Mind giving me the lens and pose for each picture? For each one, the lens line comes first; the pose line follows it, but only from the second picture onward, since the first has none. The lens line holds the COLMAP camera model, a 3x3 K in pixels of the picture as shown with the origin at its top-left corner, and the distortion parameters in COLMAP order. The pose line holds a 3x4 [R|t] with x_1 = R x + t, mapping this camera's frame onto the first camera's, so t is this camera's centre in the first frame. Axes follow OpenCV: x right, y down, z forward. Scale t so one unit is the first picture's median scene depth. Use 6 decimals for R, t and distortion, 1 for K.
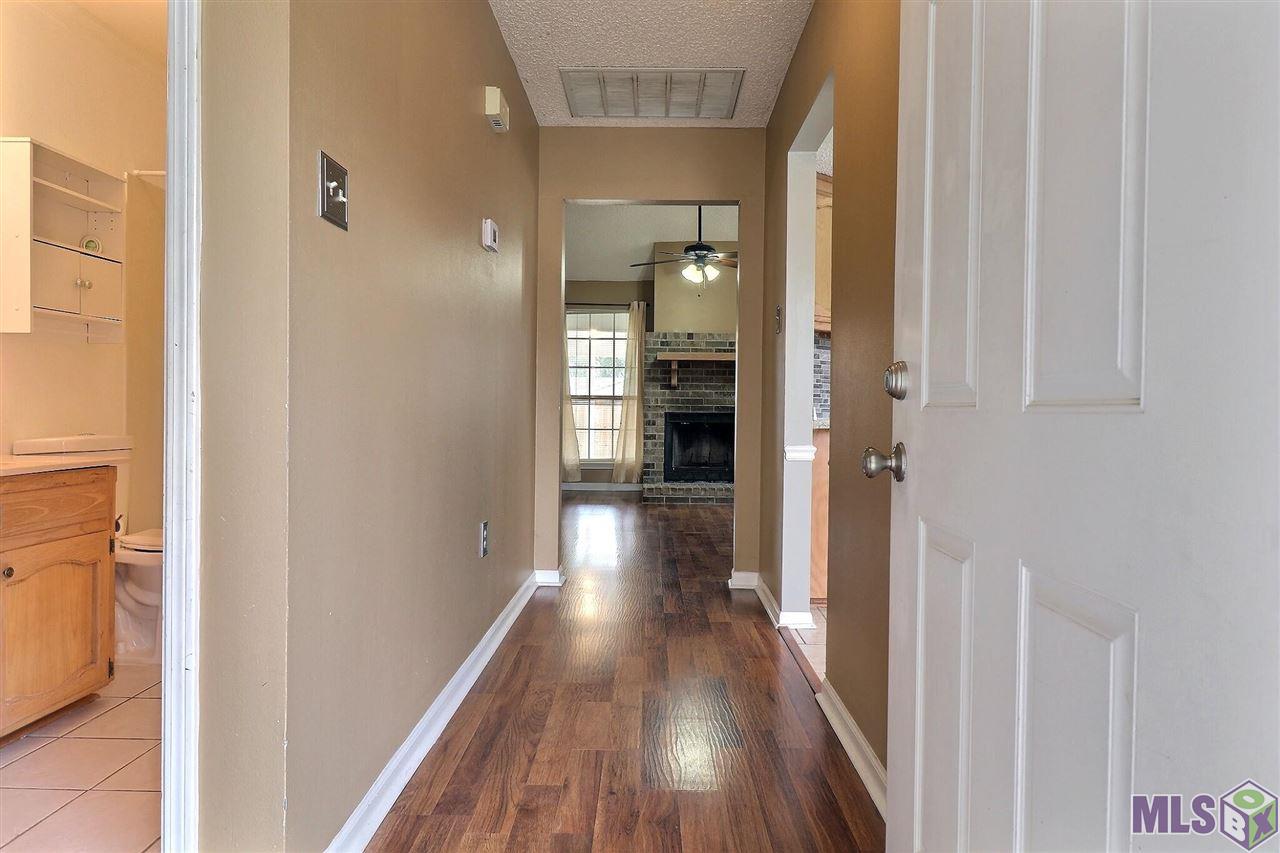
lens RADIAL K [[779.1, 0, 641.8], [0, 779.1, 413.1], [0, 0, 1]] dist [0.001935, -0.002714]
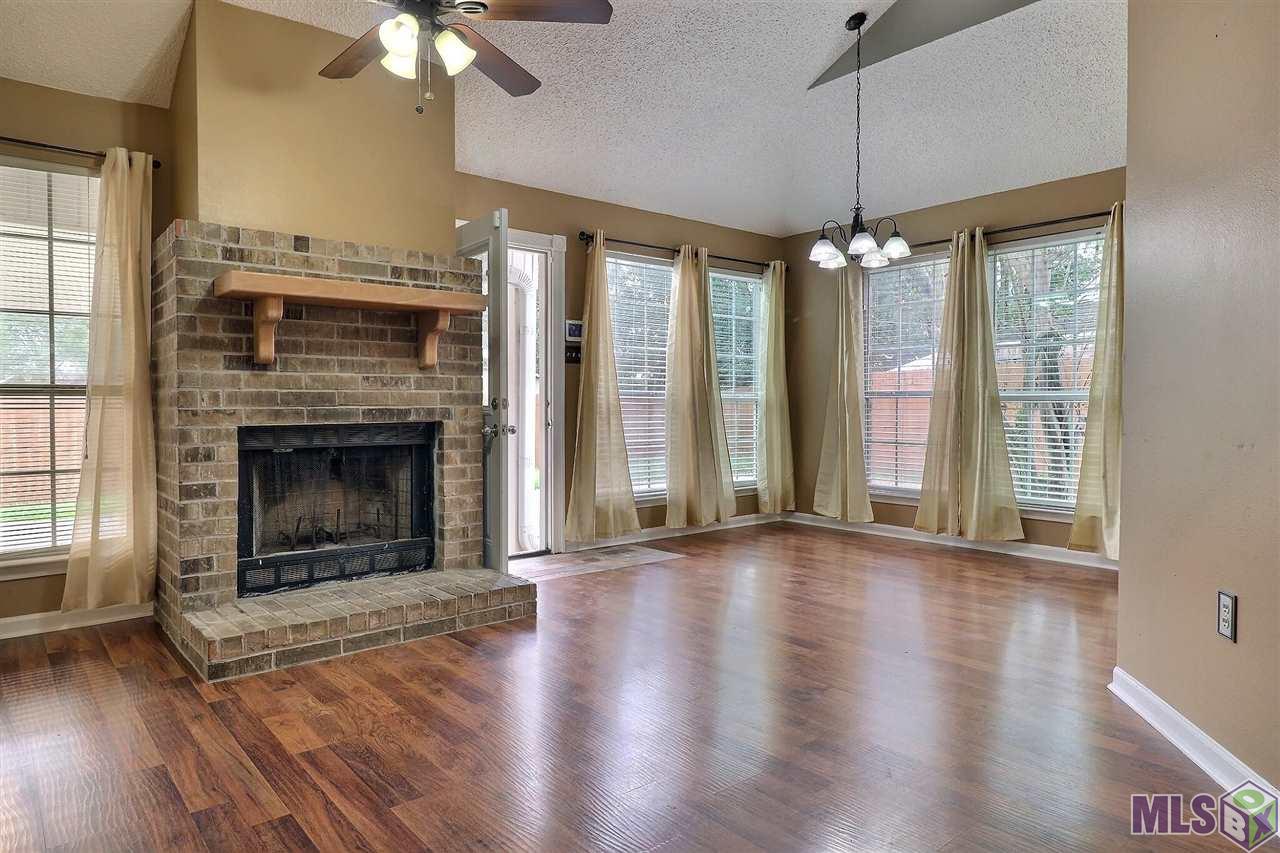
lens RADIAL K [[779.1, 0, 641.8], [0, 779.1, 413.1], [0, 0, 1]] dist [0.001935, -0.002714]
pose [[0.751746, -0.019751, 0.659157, -0.078576], [0.012779, 0.999800, 0.015384, -0.011393], [-0.659329, -0.003141, 0.751848, 0.561403]]
